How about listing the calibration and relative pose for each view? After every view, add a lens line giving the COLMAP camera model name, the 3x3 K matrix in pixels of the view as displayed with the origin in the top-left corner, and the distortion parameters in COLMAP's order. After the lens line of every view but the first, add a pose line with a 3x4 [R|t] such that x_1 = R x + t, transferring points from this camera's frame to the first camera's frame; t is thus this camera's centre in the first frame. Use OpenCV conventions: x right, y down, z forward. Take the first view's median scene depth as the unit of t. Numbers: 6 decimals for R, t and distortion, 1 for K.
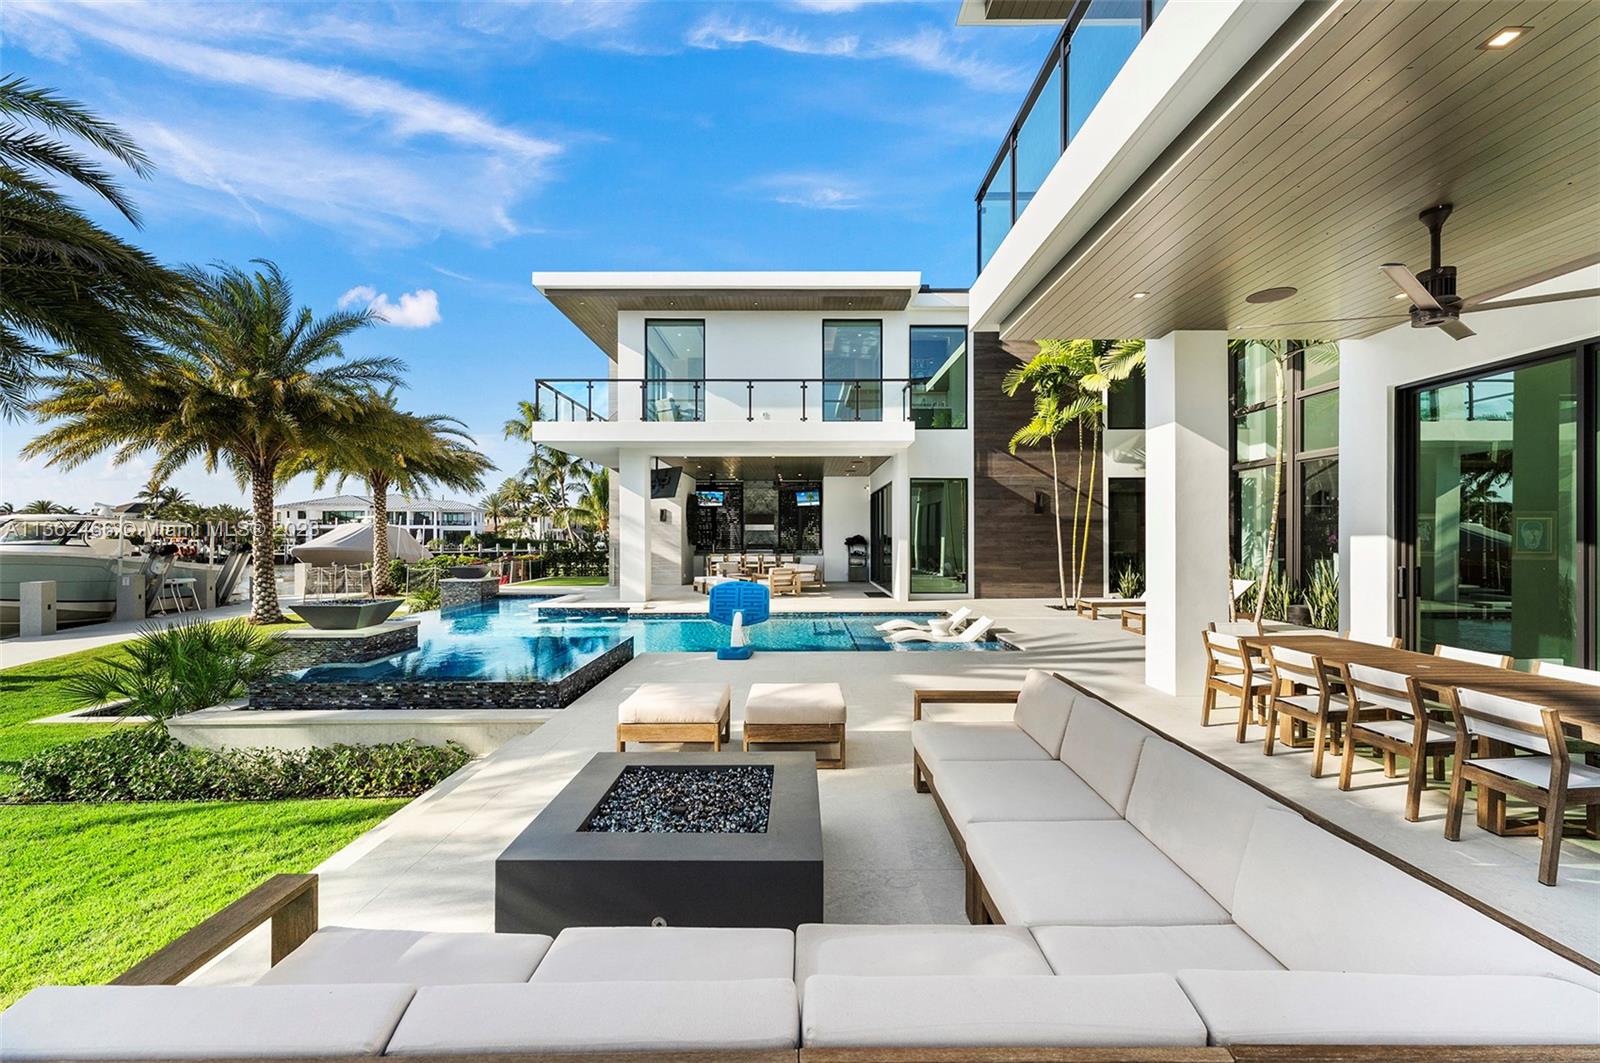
lens RADIAL K [[650.4, 0, 806.5], [0, 650.4, 540.9], [0, 0, 1]] dist [0.000790, -0.000085]
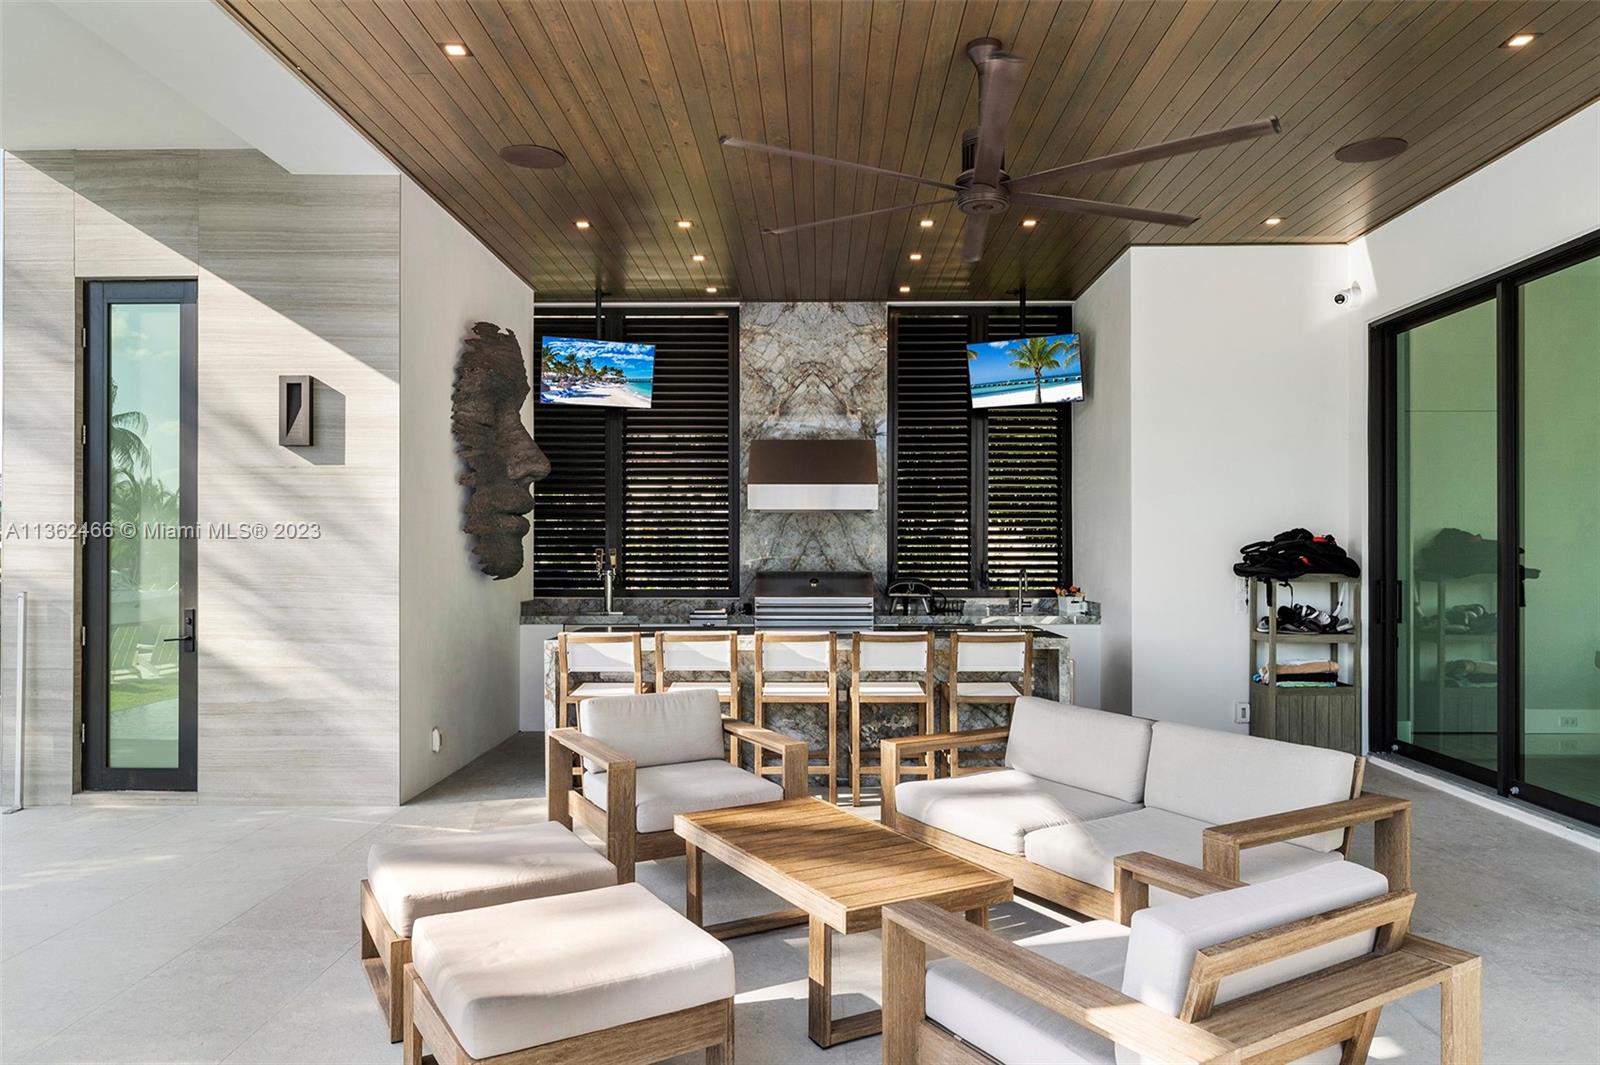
lens RADIAL K [[1060.8, 0, 806.6], [0, 1060.8, 554.6], [0, 0, 1]] dist [0.003159, 0.001234]
pose [[0.999873, 0.001271, -0.015891, -0.070369], [-0.001389, 0.999972, -0.007416, 0.001596], [0.015881, 0.007437, 0.999846, 0.644031]]
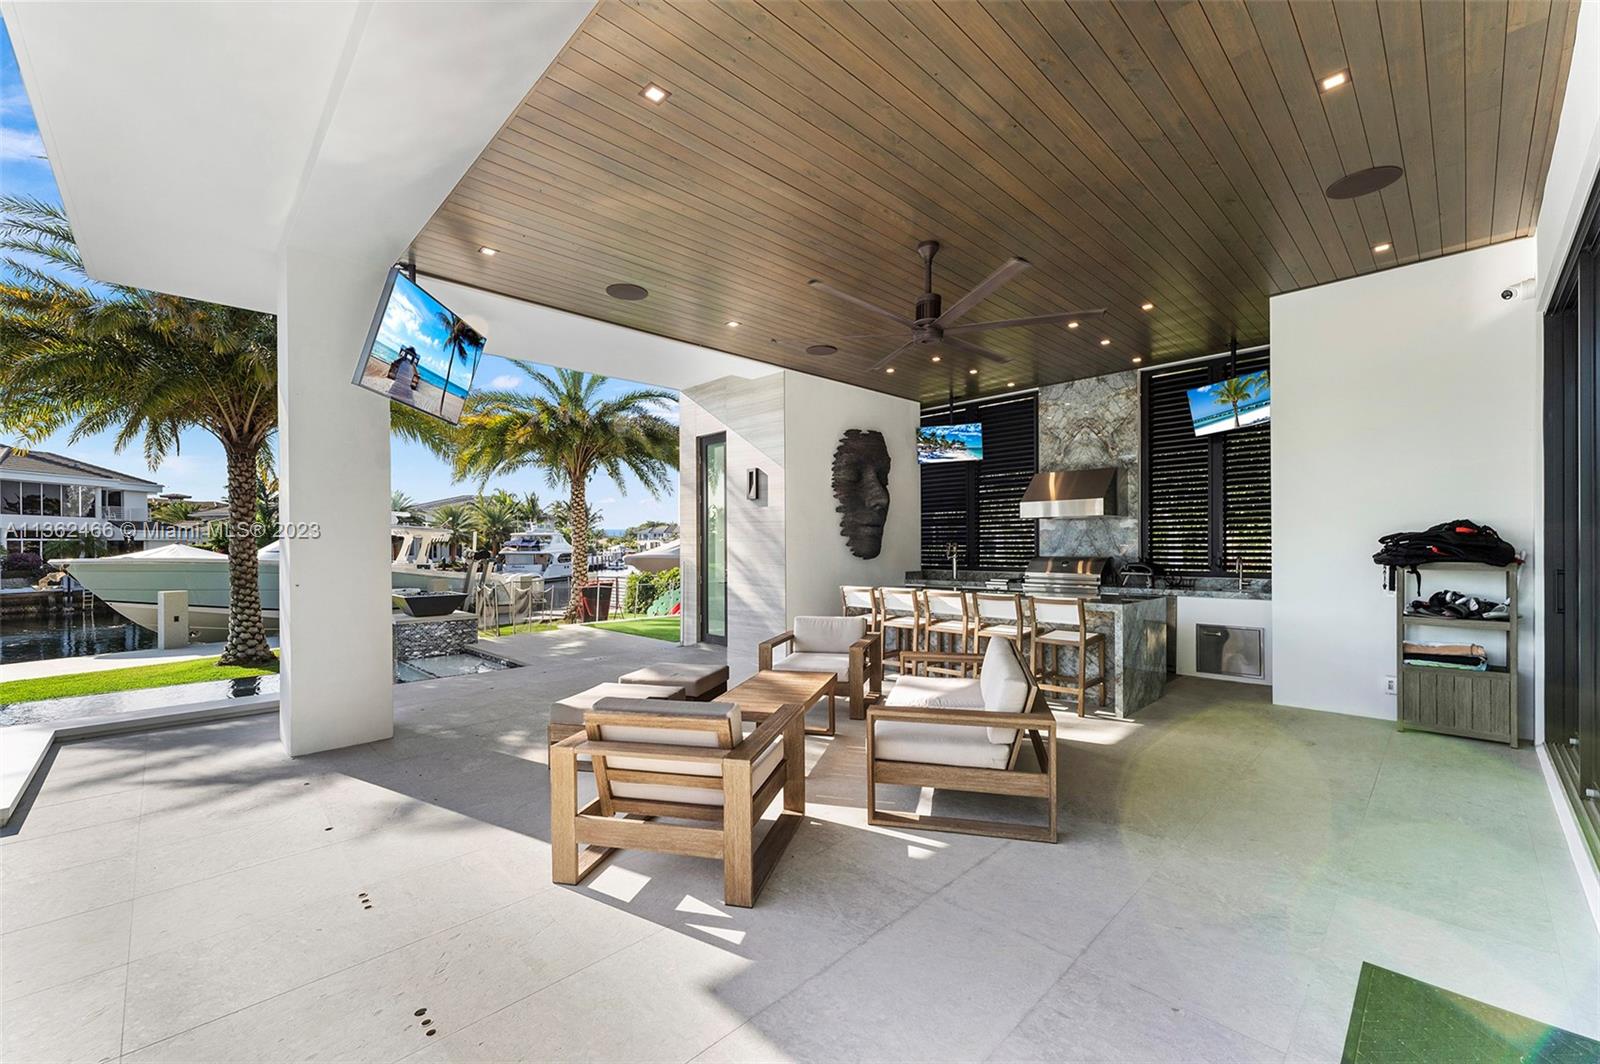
lens RADIAL K [[650.4, 0, 806.5], [0, 650.4, 541.4], [0, 0, 1]] dist [0.000790, -0.000085]
pose [[0.695468, -0.008064, -0.718512, 0.082159], [-0.002102, 0.999910, -0.013257, 0.001452], [0.718554, 0.010730, 0.695388, 0.671824]]
